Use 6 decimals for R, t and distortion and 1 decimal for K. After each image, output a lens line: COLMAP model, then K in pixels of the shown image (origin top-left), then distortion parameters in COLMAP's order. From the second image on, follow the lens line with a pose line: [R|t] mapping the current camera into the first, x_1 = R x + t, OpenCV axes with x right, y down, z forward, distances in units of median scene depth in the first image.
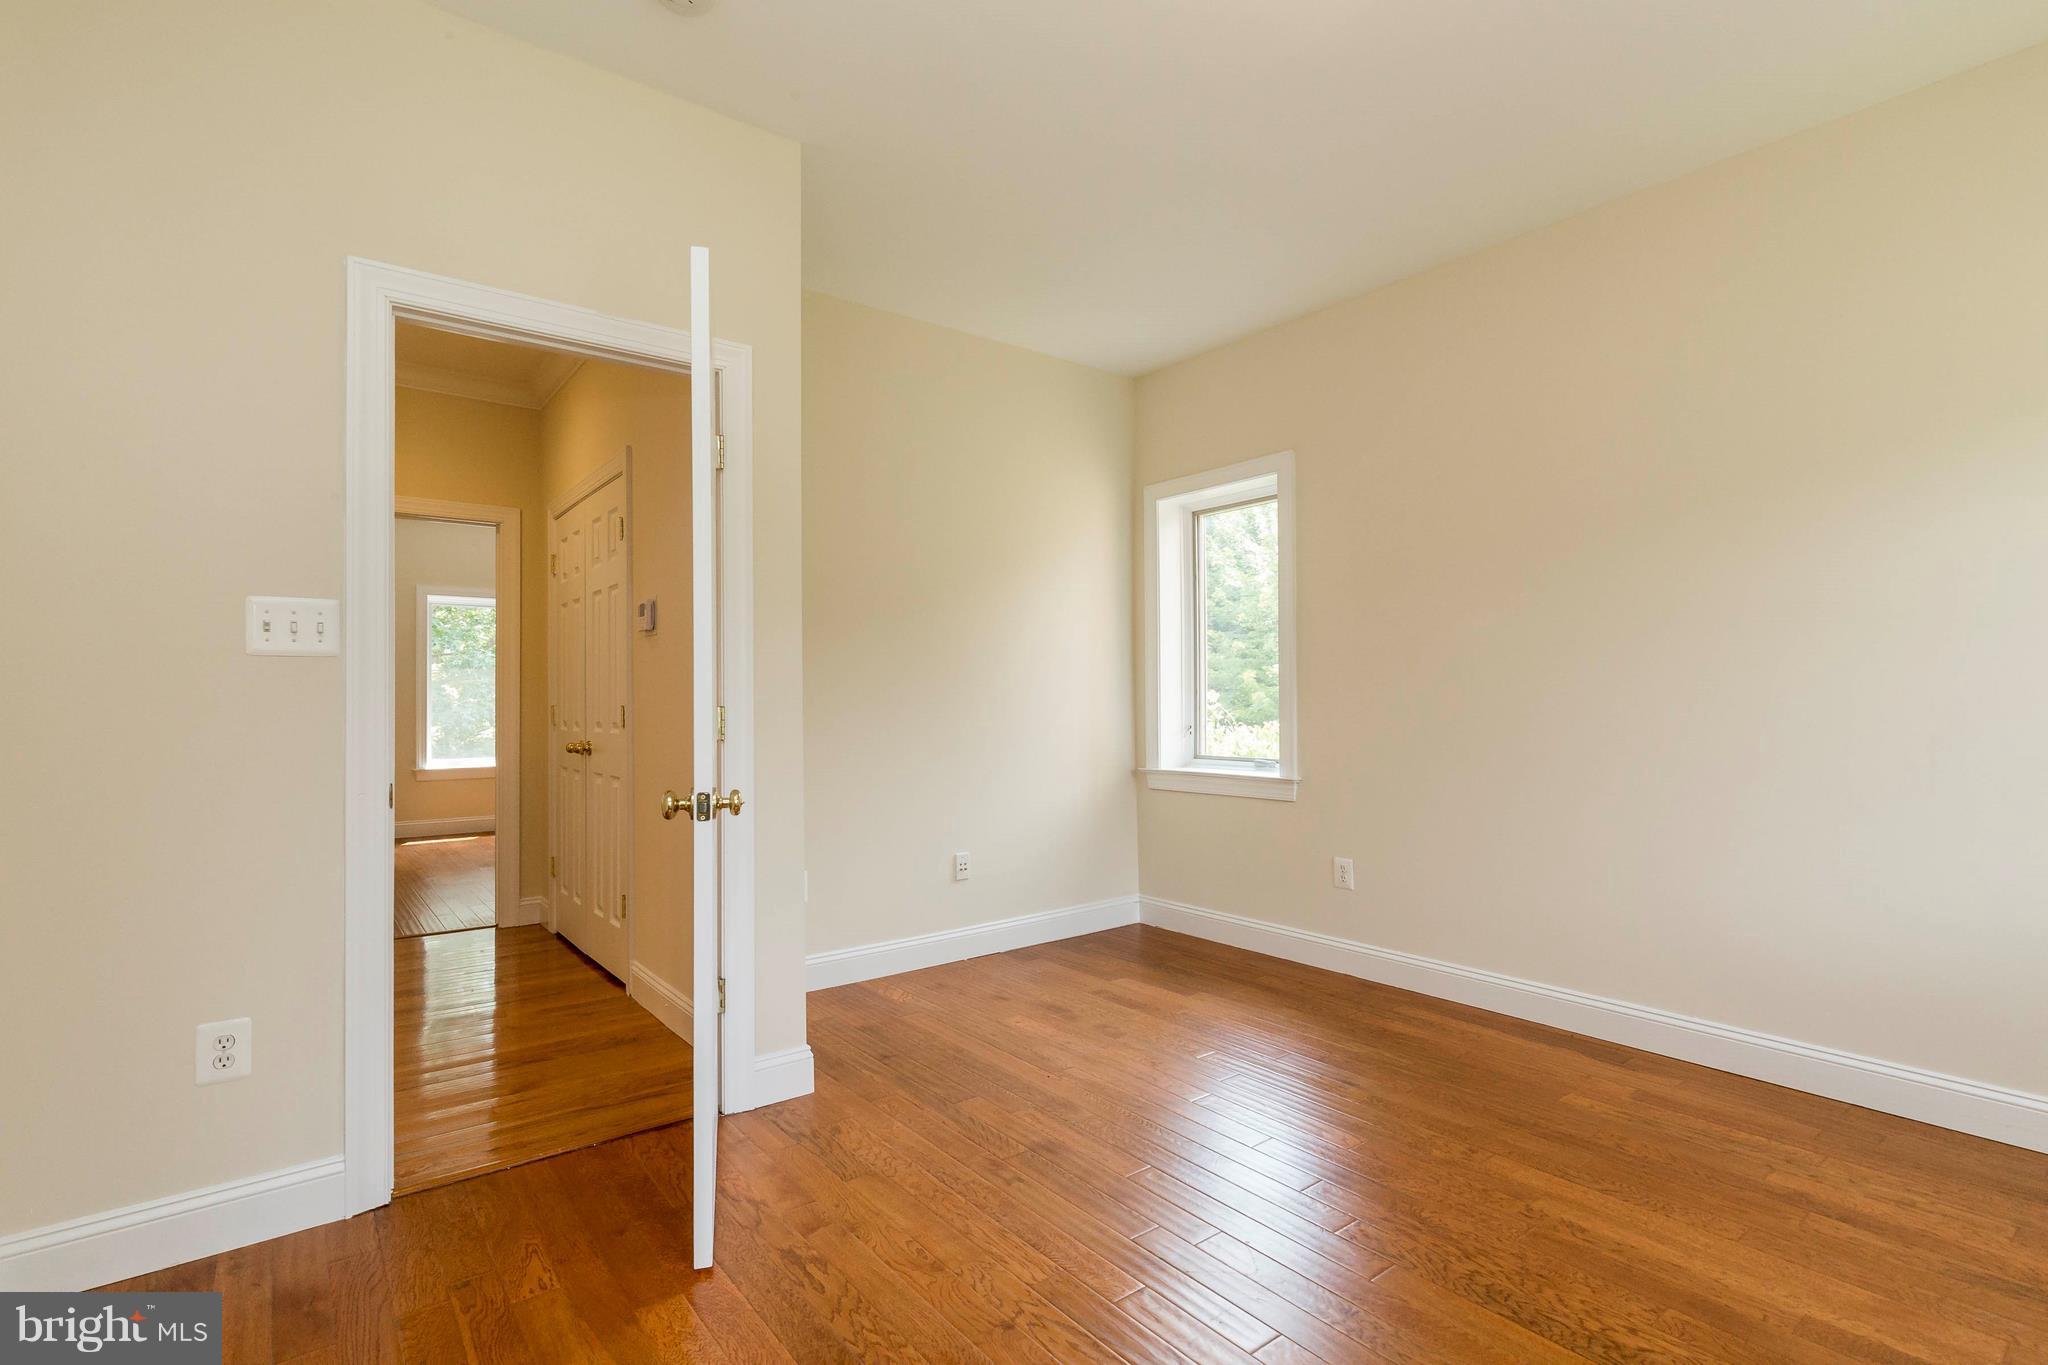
lens RADIAL K [[968.2, 0, 1024.0], [0, 968.2, 682.5], [0, 0, 1]] dist [0.016646, -0.000320]
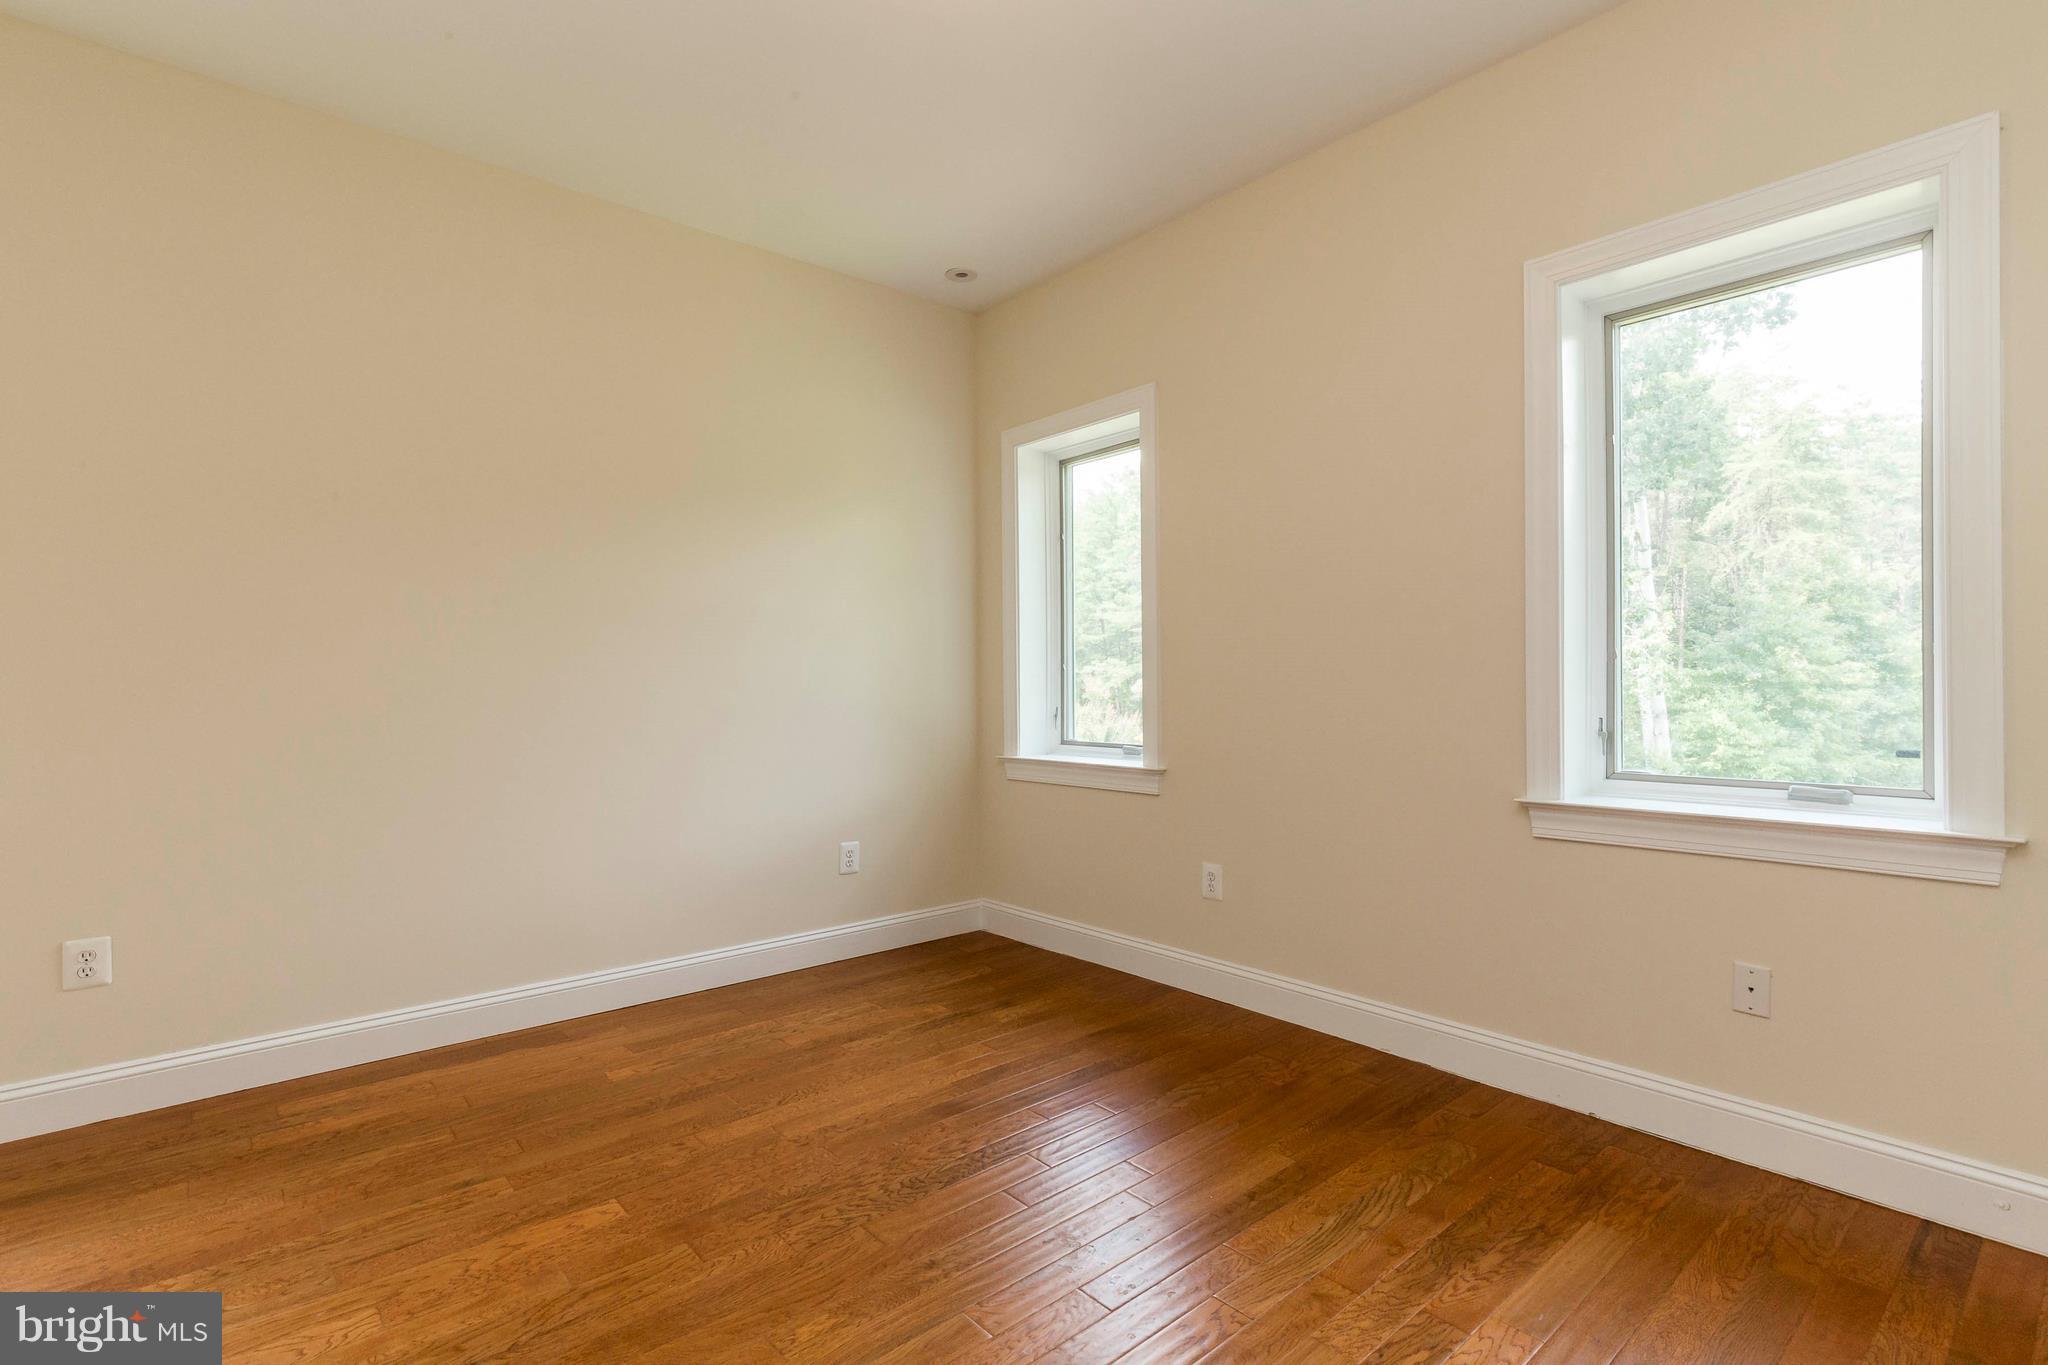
lens RADIAL K [[929.3, 0, 1026.2], [0, 929.3, 702.6], [0, 0, 1]] dist [0.013821, 0.000155]
pose [[-0.056246, -0.007105, 0.998392, -0.469219], [-0.022661, 0.999726, 0.005838, 0.019919], [-0.998160, -0.022296, -0.056392, 0.672713]]
